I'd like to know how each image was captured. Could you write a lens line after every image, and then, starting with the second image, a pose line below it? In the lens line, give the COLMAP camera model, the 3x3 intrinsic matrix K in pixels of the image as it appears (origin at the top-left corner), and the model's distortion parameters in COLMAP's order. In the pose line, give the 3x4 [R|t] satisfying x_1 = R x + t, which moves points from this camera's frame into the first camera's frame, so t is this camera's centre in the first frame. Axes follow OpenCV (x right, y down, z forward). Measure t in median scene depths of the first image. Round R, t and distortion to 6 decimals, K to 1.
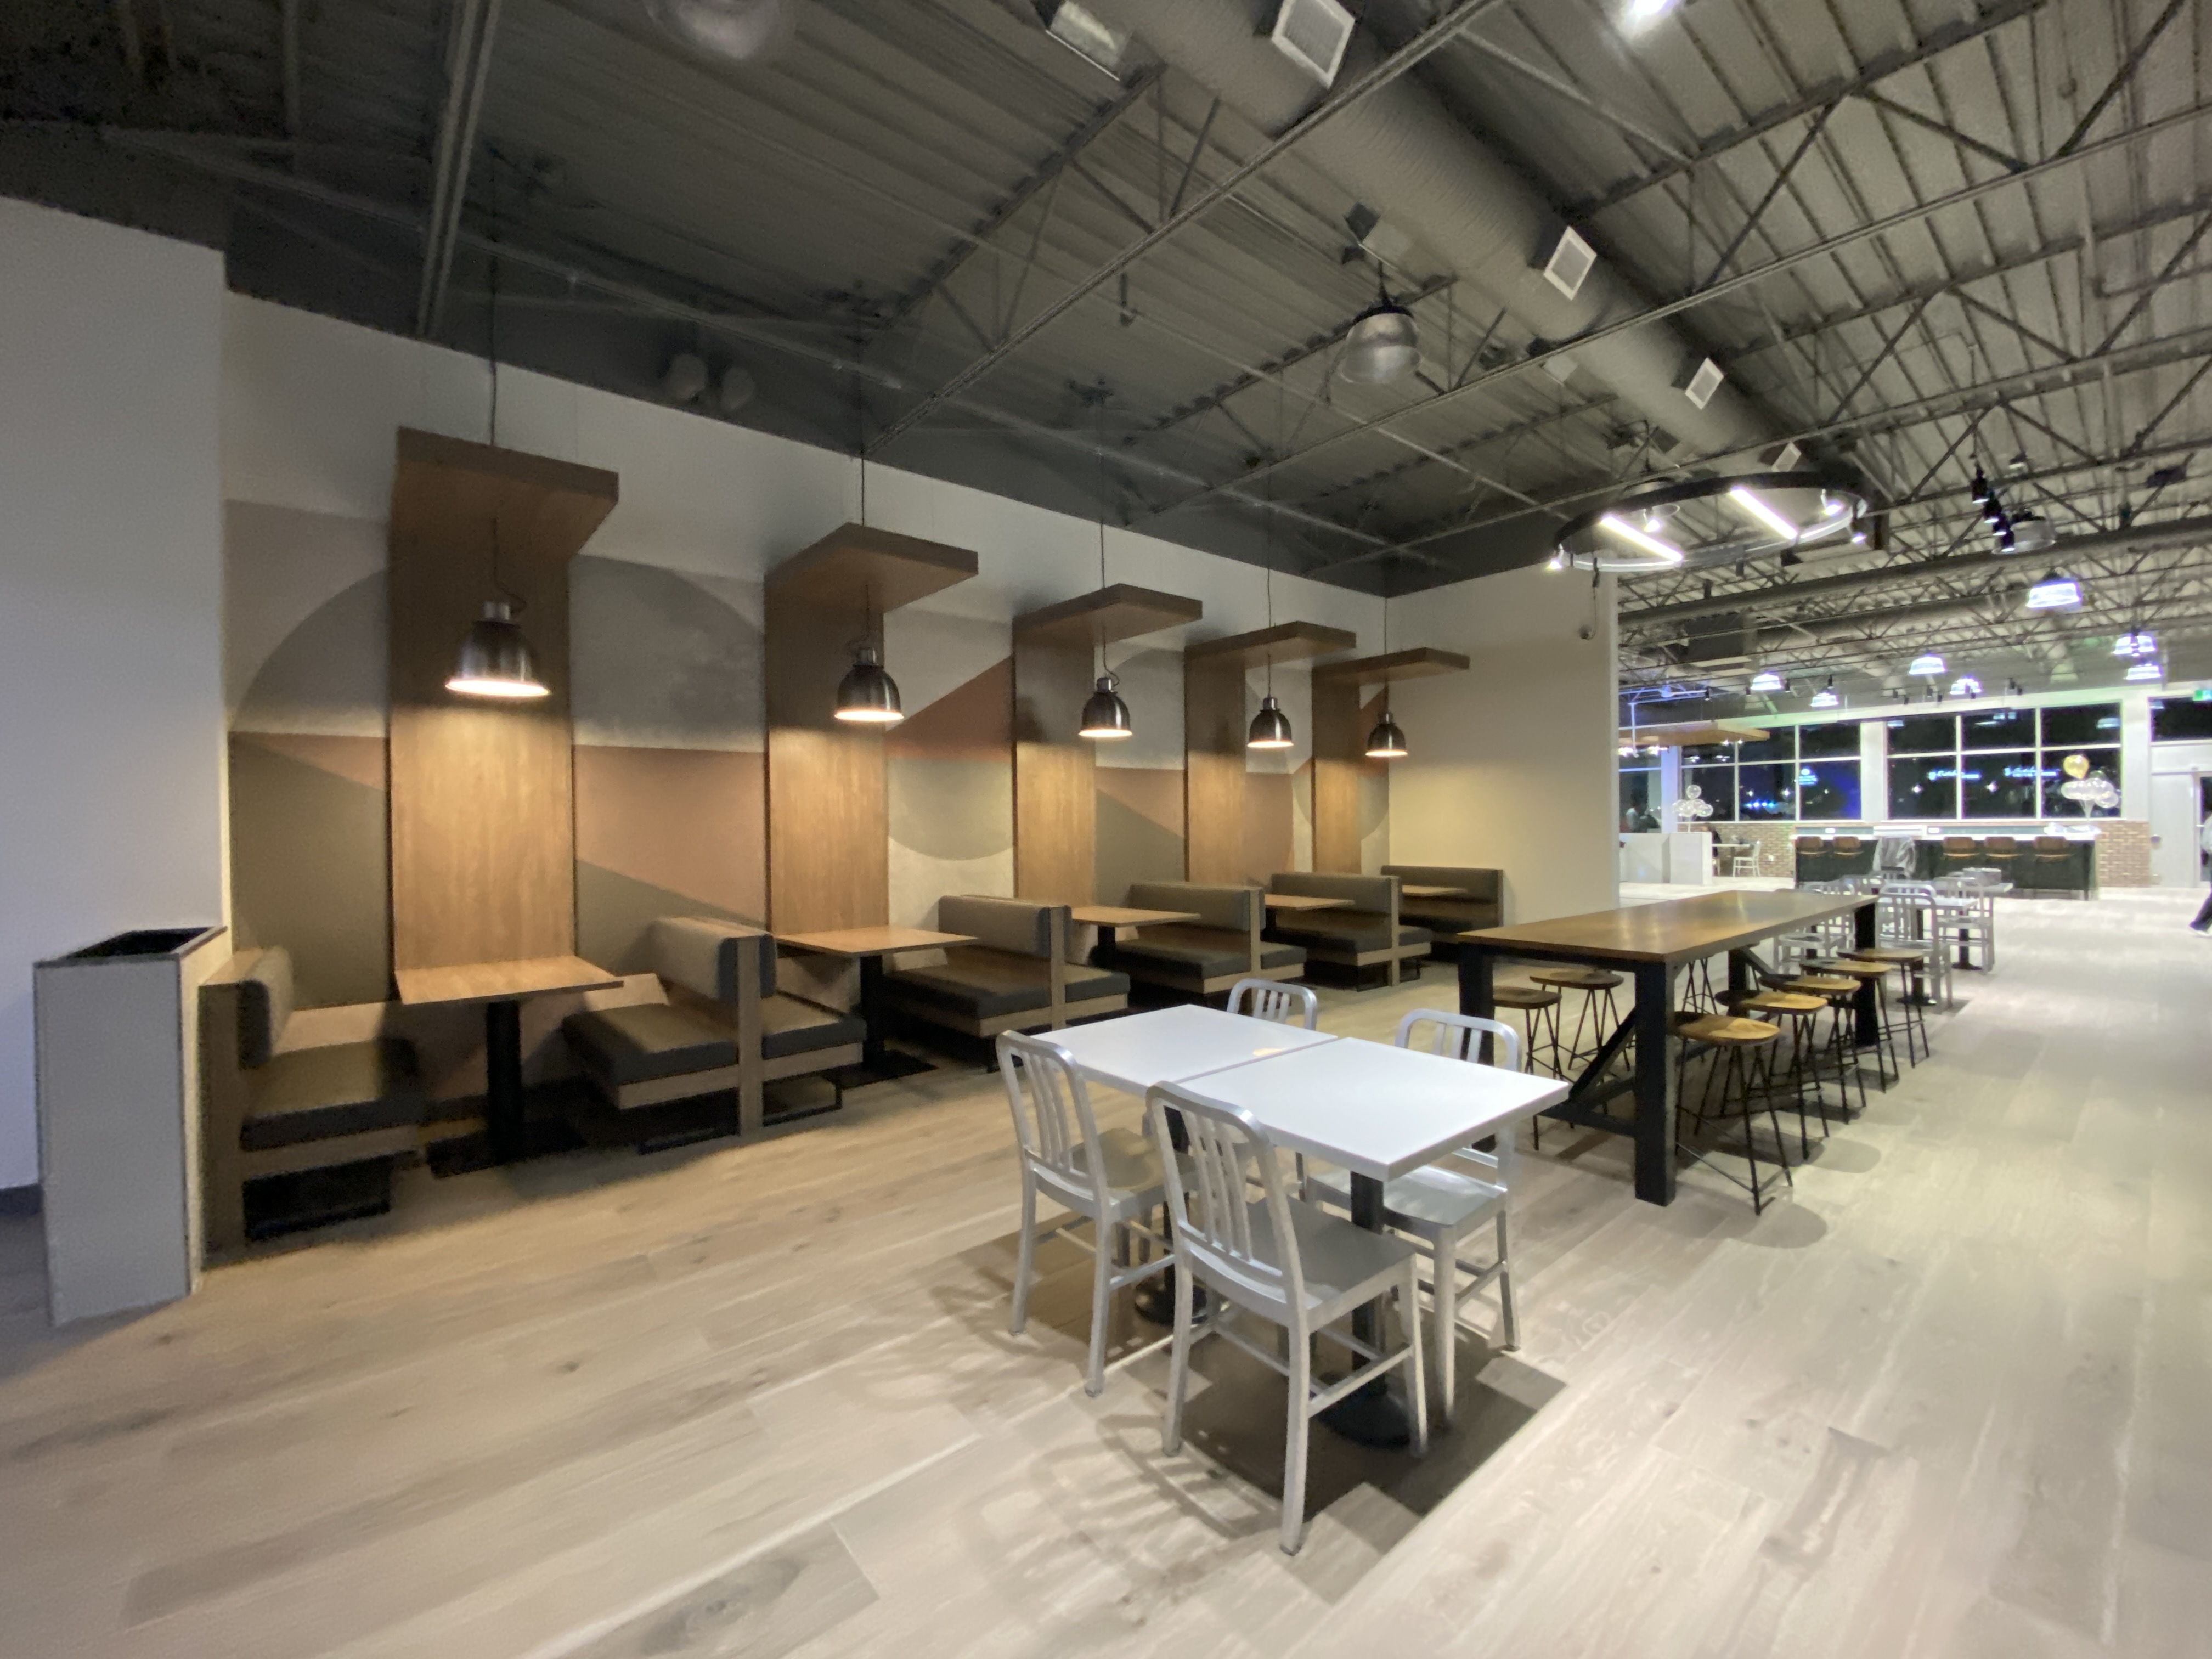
lens RADIAL K [[893.9, 0, 1105.2], [0, 893.9, 834.0], [0, 0, 1]] dist [0.011486, -0.000127]
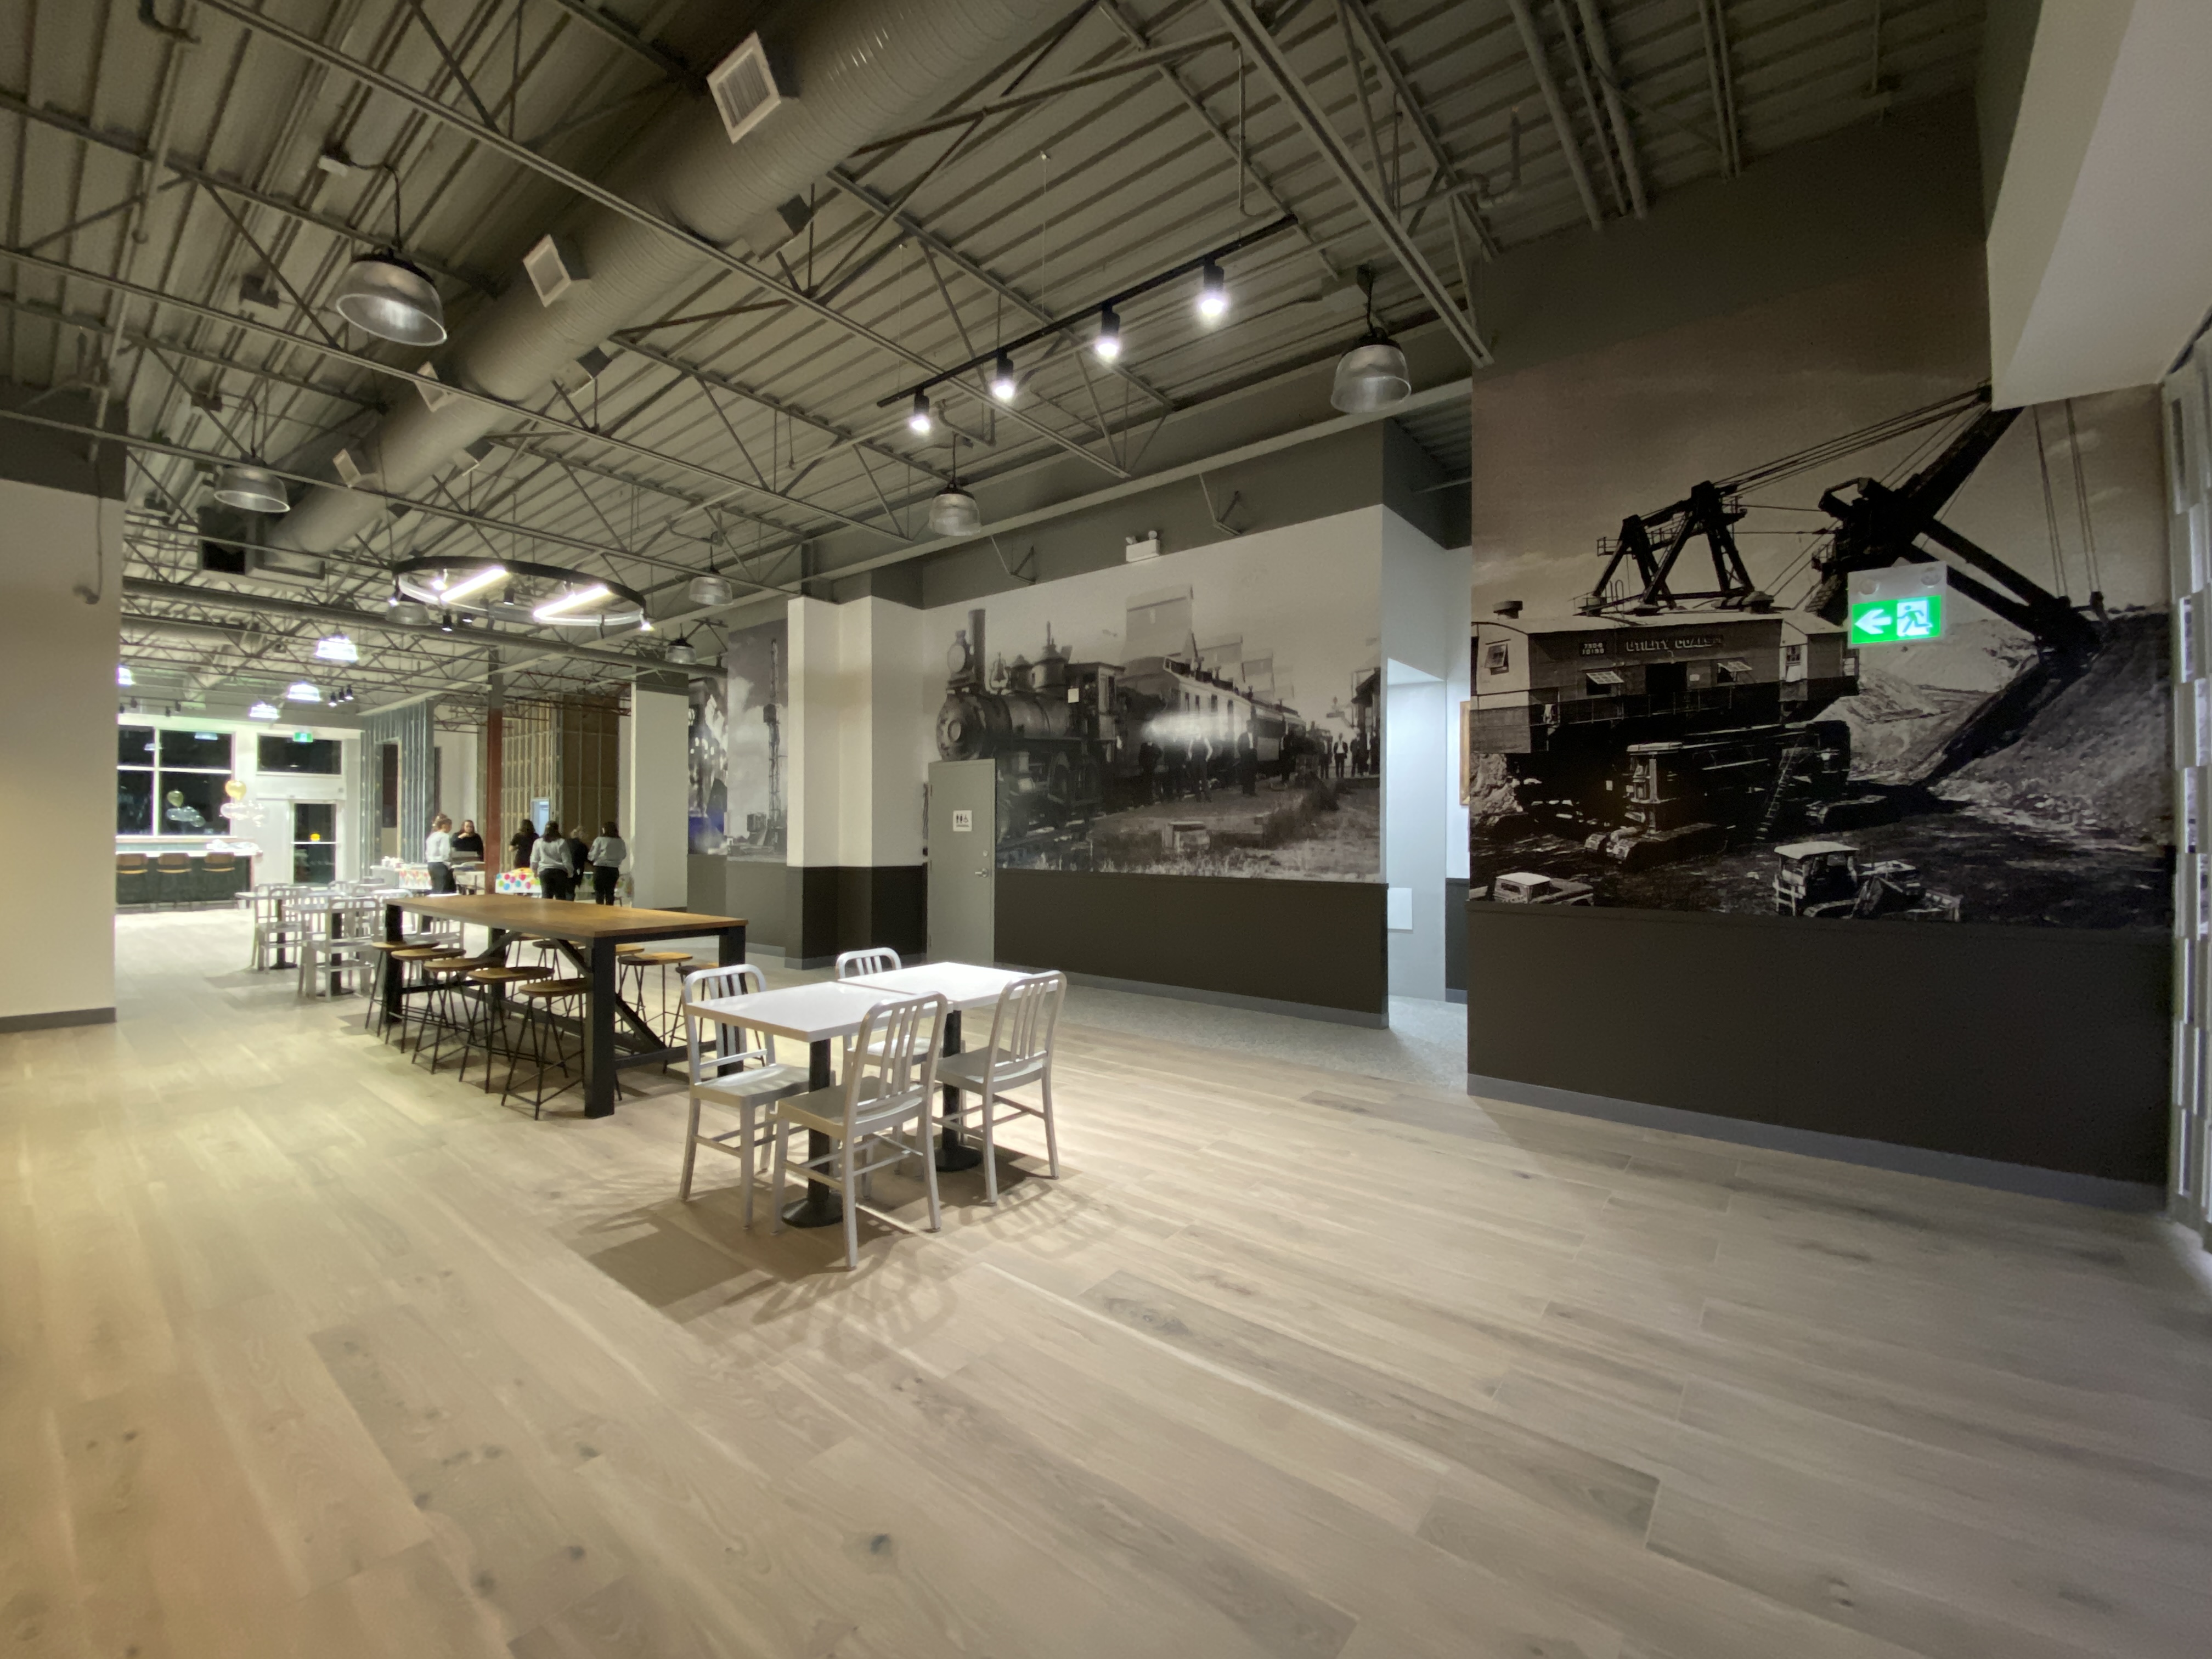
lens RADIAL K [[893.9, 0, 1105.2], [0, 893.9, 829.0], [0, 0, 1]] dist [0.011486, -0.000127]
pose [[-0.209159, 0.018745, 0.977702, -1.288983], [0.009040, 0.999811, -0.017234, 0.019184], [-0.977840, 0.005234, -0.209288, 0.916138]]
